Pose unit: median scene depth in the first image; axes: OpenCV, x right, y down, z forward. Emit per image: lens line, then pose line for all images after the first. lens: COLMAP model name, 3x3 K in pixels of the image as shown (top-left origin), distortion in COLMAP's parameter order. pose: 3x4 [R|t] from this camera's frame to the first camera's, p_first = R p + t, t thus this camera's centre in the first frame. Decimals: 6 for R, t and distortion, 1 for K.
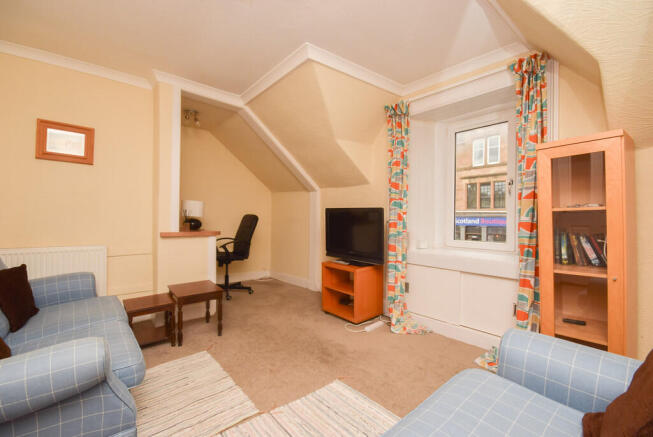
lens RADIAL K [[284.8, 0, 323.9], [0, 284.8, 218.2], [0, 0, 1]] dist [-0.021215, -0.000127]
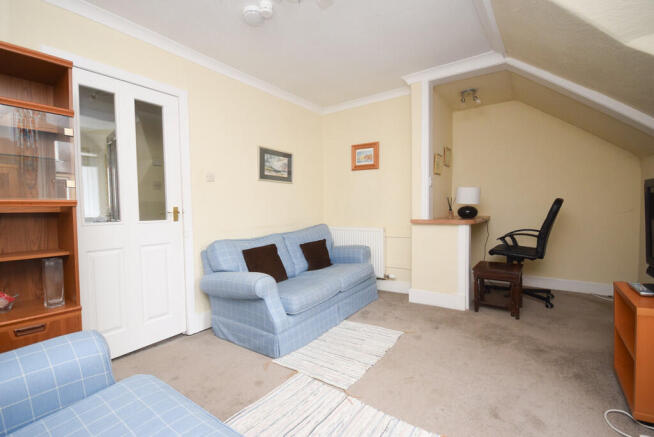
lens RADIAL K [[285.2, 0, 325.3], [0, 285.2, 218.7], [0, 0, 1]] dist [-0.021215, -0.000127]
pose [[0.225384, 0.021094, -0.974042, 0.500630], [0.018955, 0.999481, 0.026031, 0.013633], [0.974086, -0.024330, 0.224868, 0.459862]]
